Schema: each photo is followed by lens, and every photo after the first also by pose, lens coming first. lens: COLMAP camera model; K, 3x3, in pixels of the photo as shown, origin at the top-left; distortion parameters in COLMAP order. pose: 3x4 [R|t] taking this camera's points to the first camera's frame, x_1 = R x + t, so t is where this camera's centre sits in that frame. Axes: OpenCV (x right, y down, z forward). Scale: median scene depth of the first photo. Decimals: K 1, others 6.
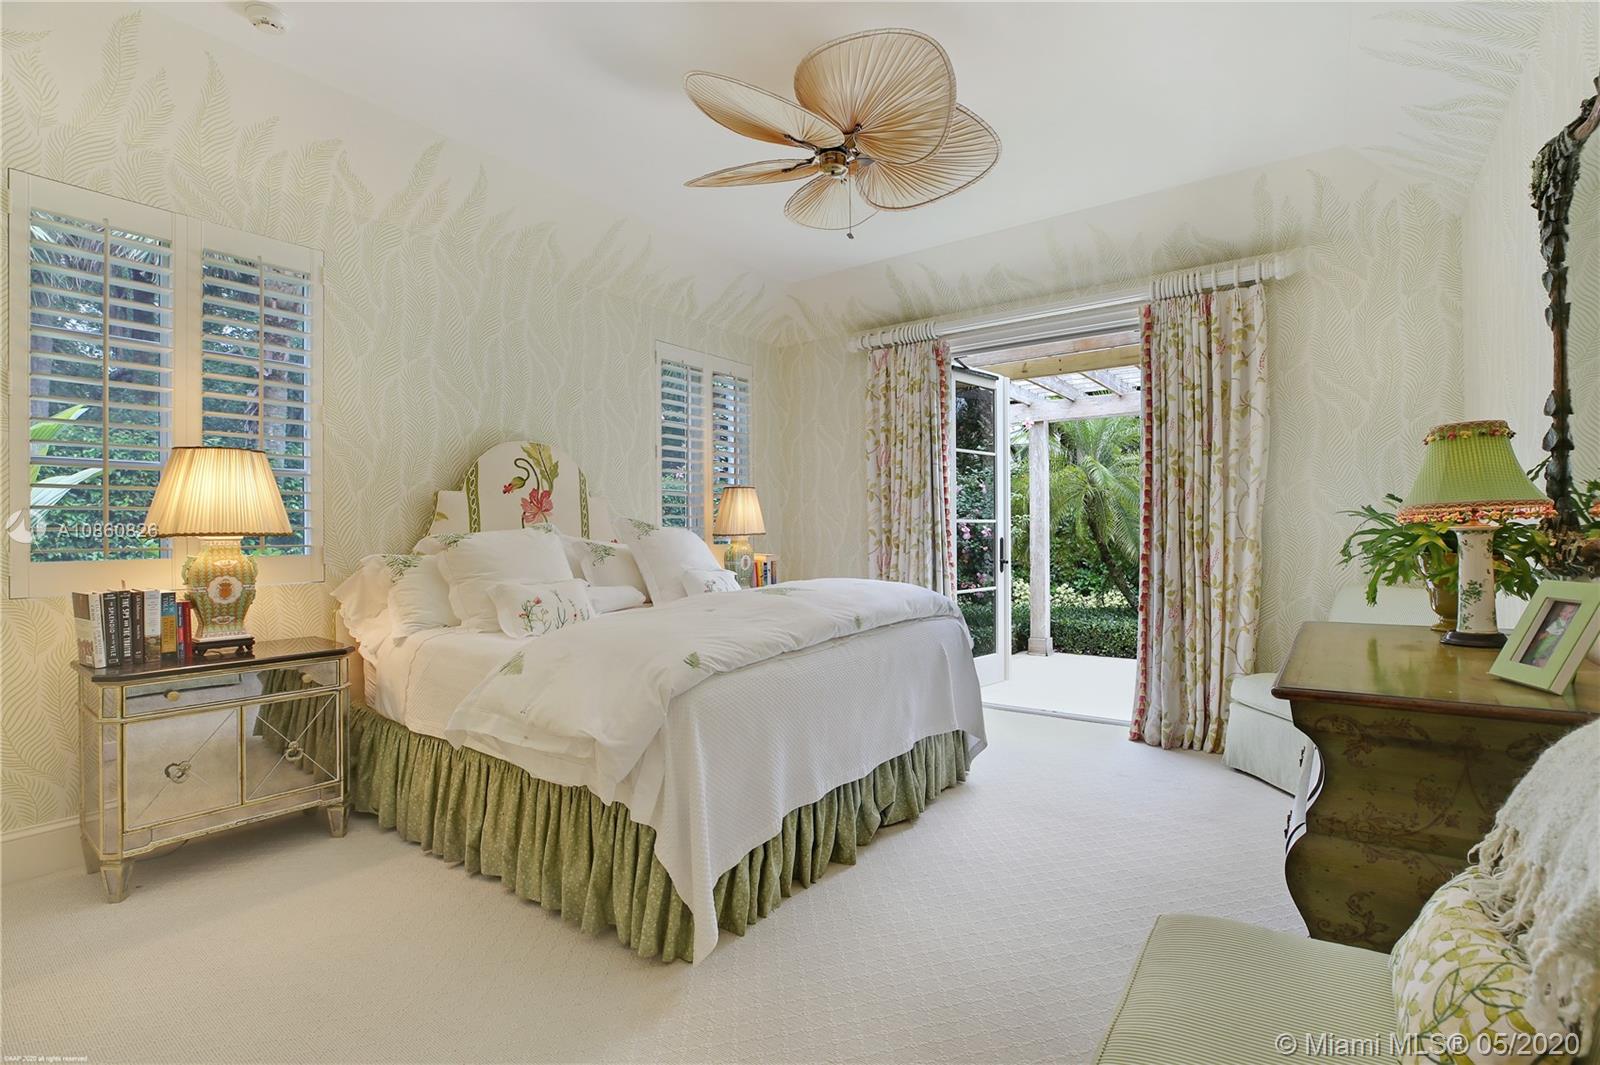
lens RADIAL K [[732.4, 0, 801.8], [0, 732.4, 536.0], [0, 0, 1]] dist [-0.001483, -0.000034]
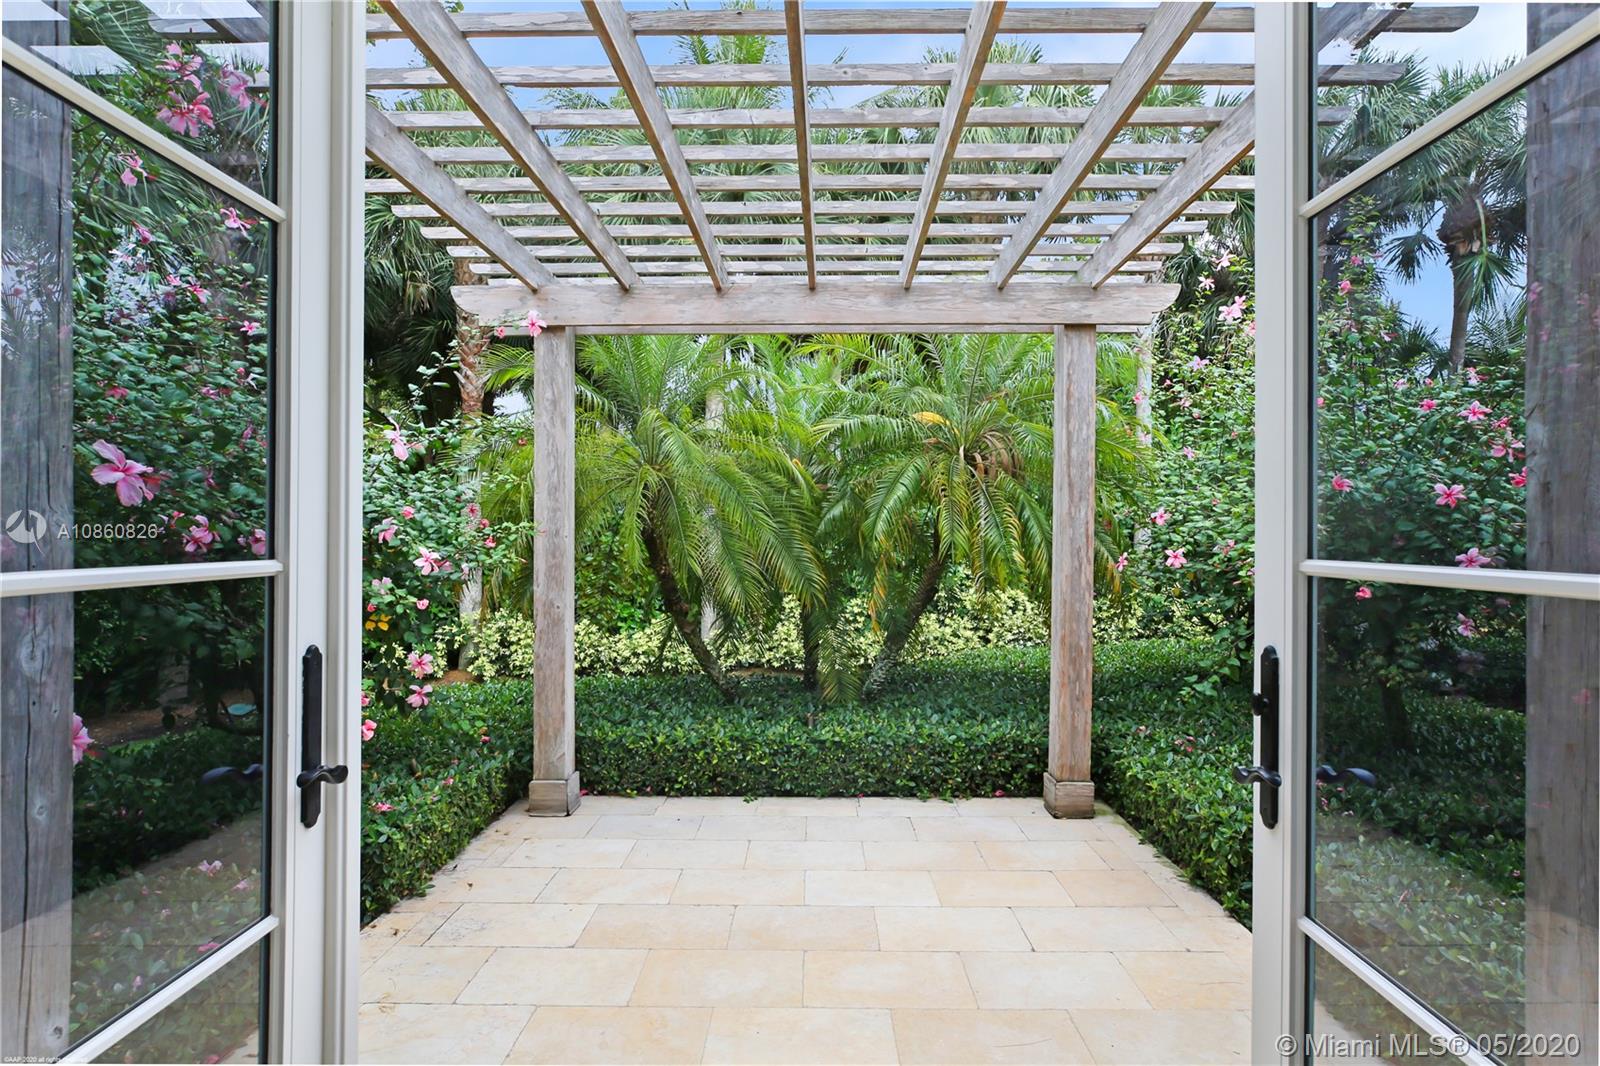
lens RADIAL K [[822.7, 0, 805.1], [0, 822.7, 533.5], [0, 0, 1]] dist [-0.002204, -0.000057]
pose [[0.813551, 0.005745, 0.581465, 0.143080], [-0.001399, 0.999968, -0.007922, -0.016754], [-0.581491, 0.005631, 0.813533, 0.460477]]
